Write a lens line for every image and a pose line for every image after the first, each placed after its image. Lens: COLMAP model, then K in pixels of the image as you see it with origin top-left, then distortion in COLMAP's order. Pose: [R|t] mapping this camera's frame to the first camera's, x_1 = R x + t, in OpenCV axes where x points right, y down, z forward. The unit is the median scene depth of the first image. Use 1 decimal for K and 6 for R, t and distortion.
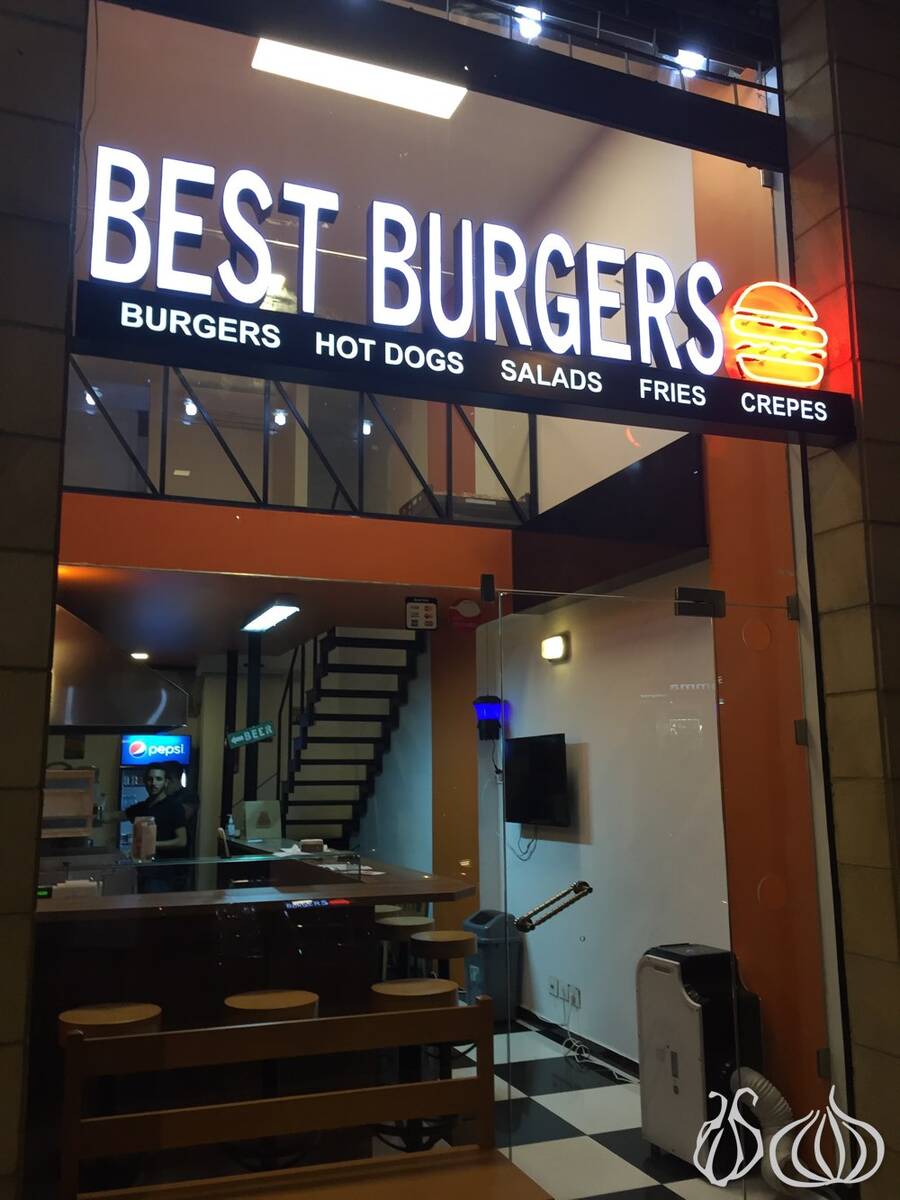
lens RADIAL K [[1010.3, 0, 450.0], [0, 1010.3, 600.0], [0, 0, 1]] dist [0.092596, -0.161749]
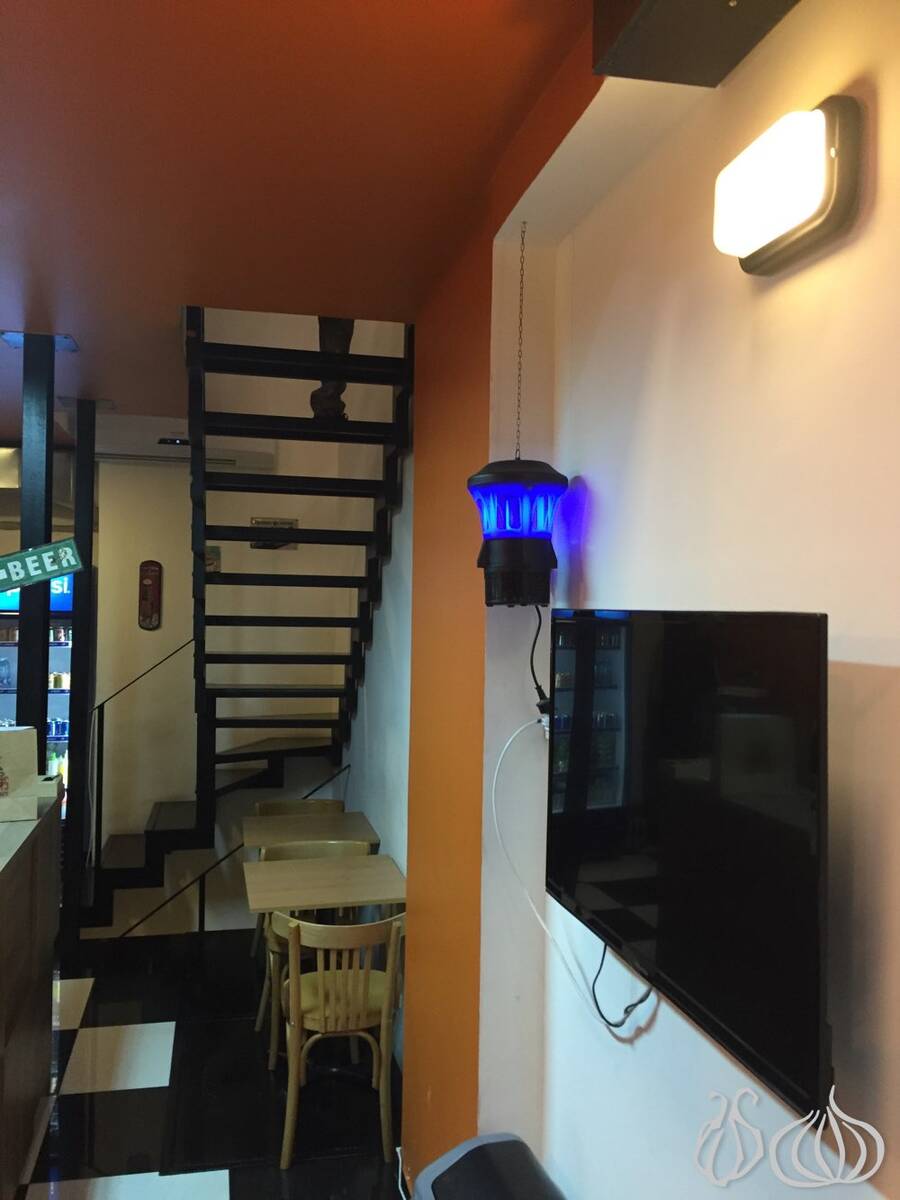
lens RADIAL K [[1010.3, 0, 450.0], [0, 1010.3, 600.0], [0, 0, 1]] dist [0.092596, -0.161749]
pose [[0.988742, 0.023306, -0.147805, 0.063104], [0.002008, 0.985640, 0.168847, 0.085291], [0.149618, -0.167243, 0.974497, 0.701822]]
